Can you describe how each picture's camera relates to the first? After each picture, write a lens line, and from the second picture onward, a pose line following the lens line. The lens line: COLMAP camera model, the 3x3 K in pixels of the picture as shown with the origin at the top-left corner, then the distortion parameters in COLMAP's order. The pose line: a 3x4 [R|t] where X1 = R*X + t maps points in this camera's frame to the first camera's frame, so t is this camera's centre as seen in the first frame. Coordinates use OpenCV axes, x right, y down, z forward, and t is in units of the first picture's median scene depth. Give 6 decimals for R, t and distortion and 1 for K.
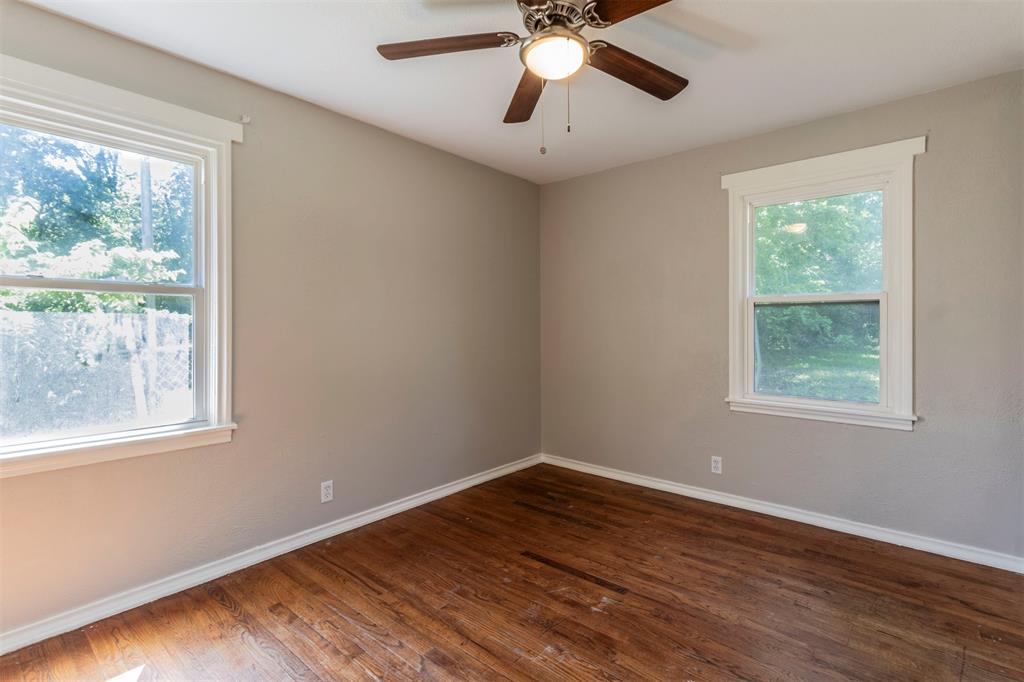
lens RADIAL K [[474.8, 0, 519.3], [0, 474.8, 330.6], [0, 0, 1]] dist [-0.001806, 0.000099]
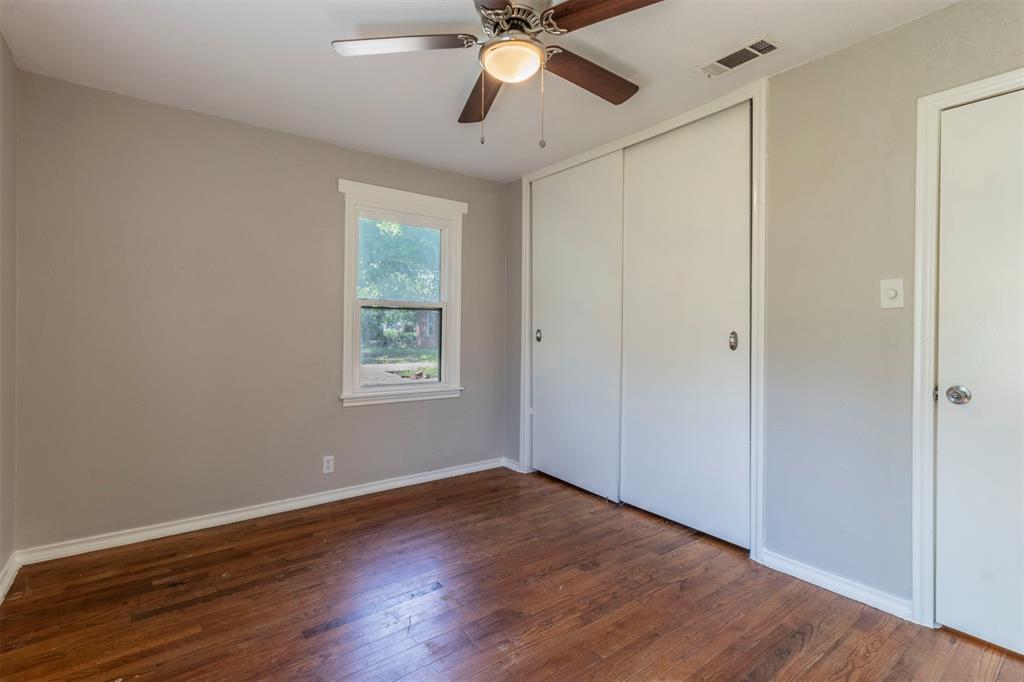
lens RADIAL K [[474.8, 0, 518.9], [0, 474.8, 330.9], [0, 0, 1]] dist [-0.001806, 0.000099]
pose [[0.203674, 0.000529, 0.979039, -0.573069], [-0.004207, 0.999991, 0.000335, -0.000606], [-0.979030, -0.004187, 0.203675, 0.479993]]
